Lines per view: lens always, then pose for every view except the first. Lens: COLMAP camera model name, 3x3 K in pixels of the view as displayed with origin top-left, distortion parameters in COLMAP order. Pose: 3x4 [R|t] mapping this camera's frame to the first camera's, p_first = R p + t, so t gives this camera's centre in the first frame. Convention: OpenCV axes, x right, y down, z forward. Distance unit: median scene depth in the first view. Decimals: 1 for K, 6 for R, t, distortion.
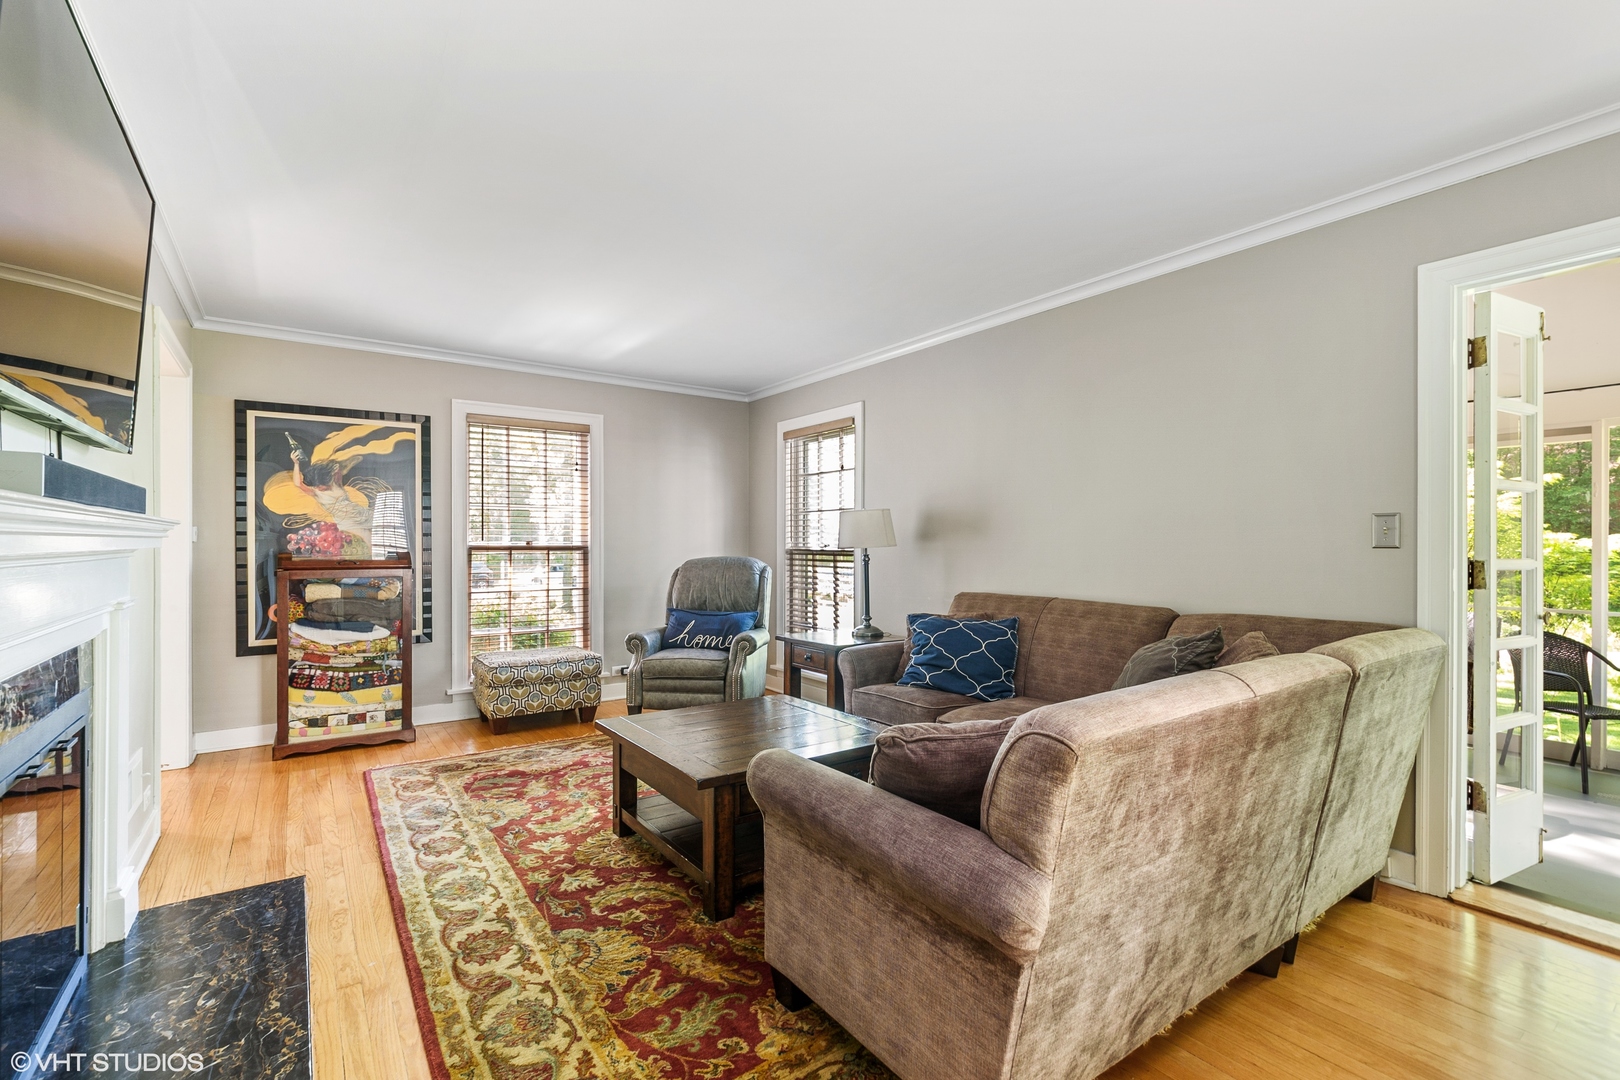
lens RADIAL K [[710.2, 0, 799.8], [0, 710.2, 538.4], [0, 0, 1]] dist [-0.001535, 0.000443]
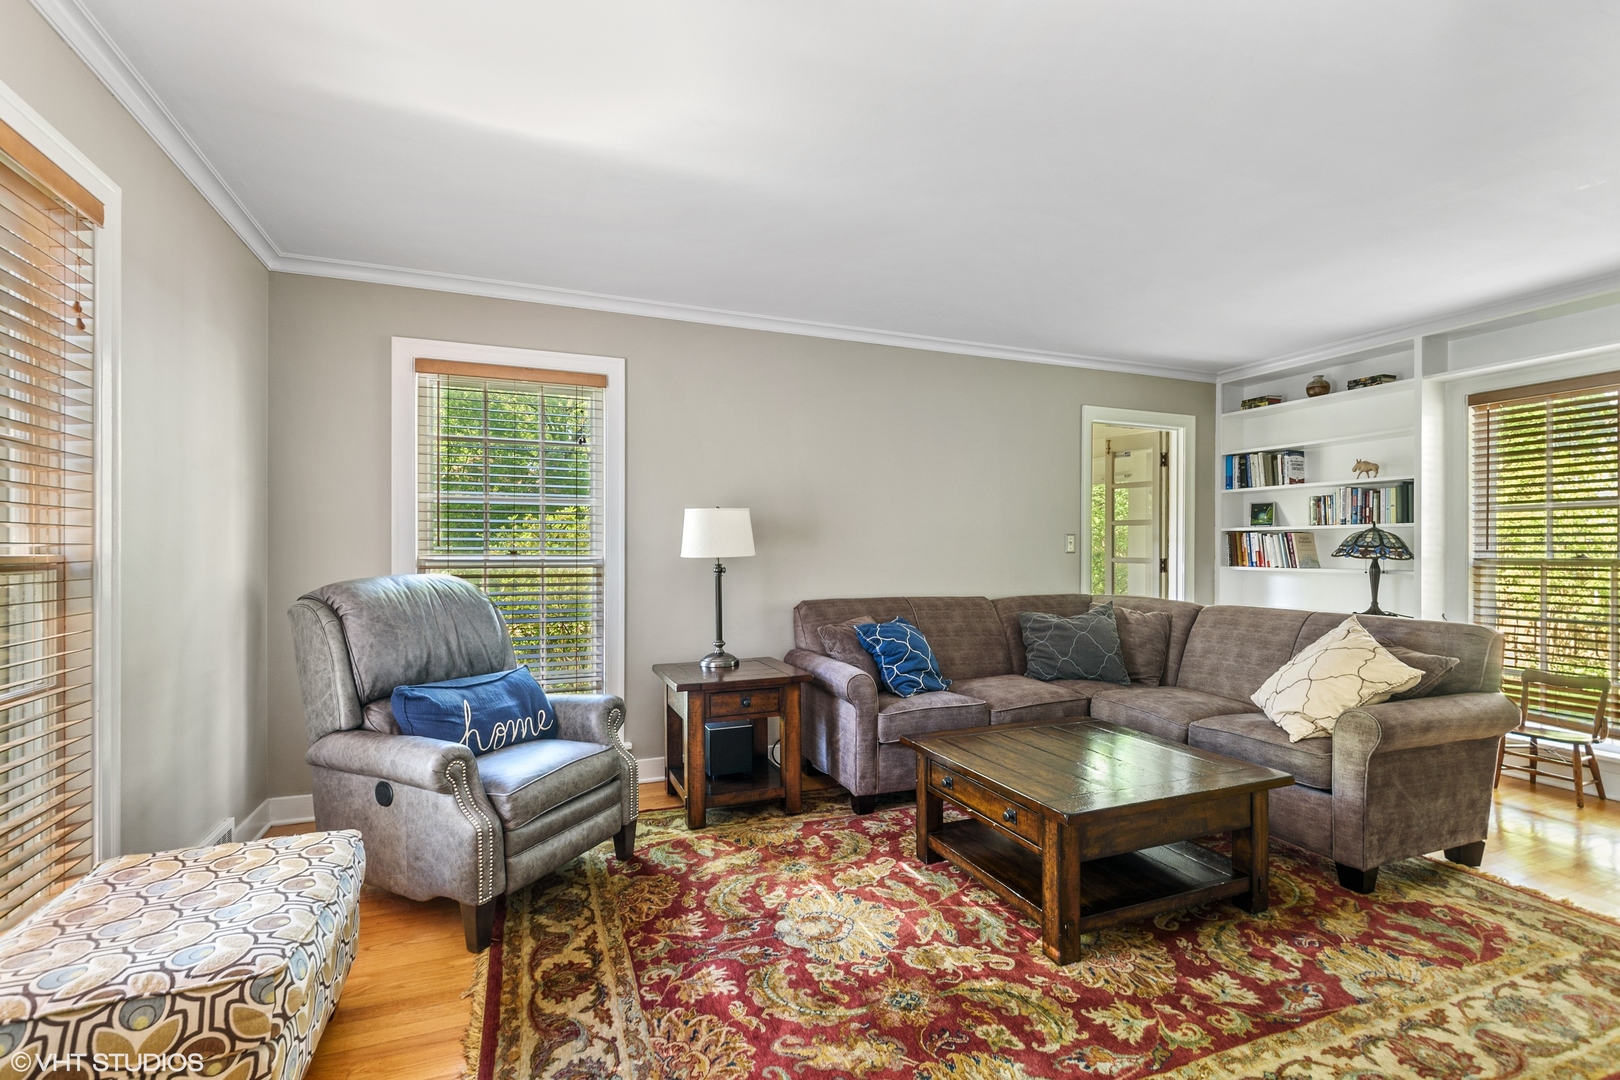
lens RADIAL K [[710.2, 0, 799.6], [0, 710.2, 553.8], [0, 0, 1]] dist [-0.001535, 0.000443]
pose [[0.240540, -0.005155, 0.970626, -1.130009], [-0.010375, 0.999915, 0.007882, 0.005270], [-0.970584, -0.011966, 0.240466, 1.225778]]
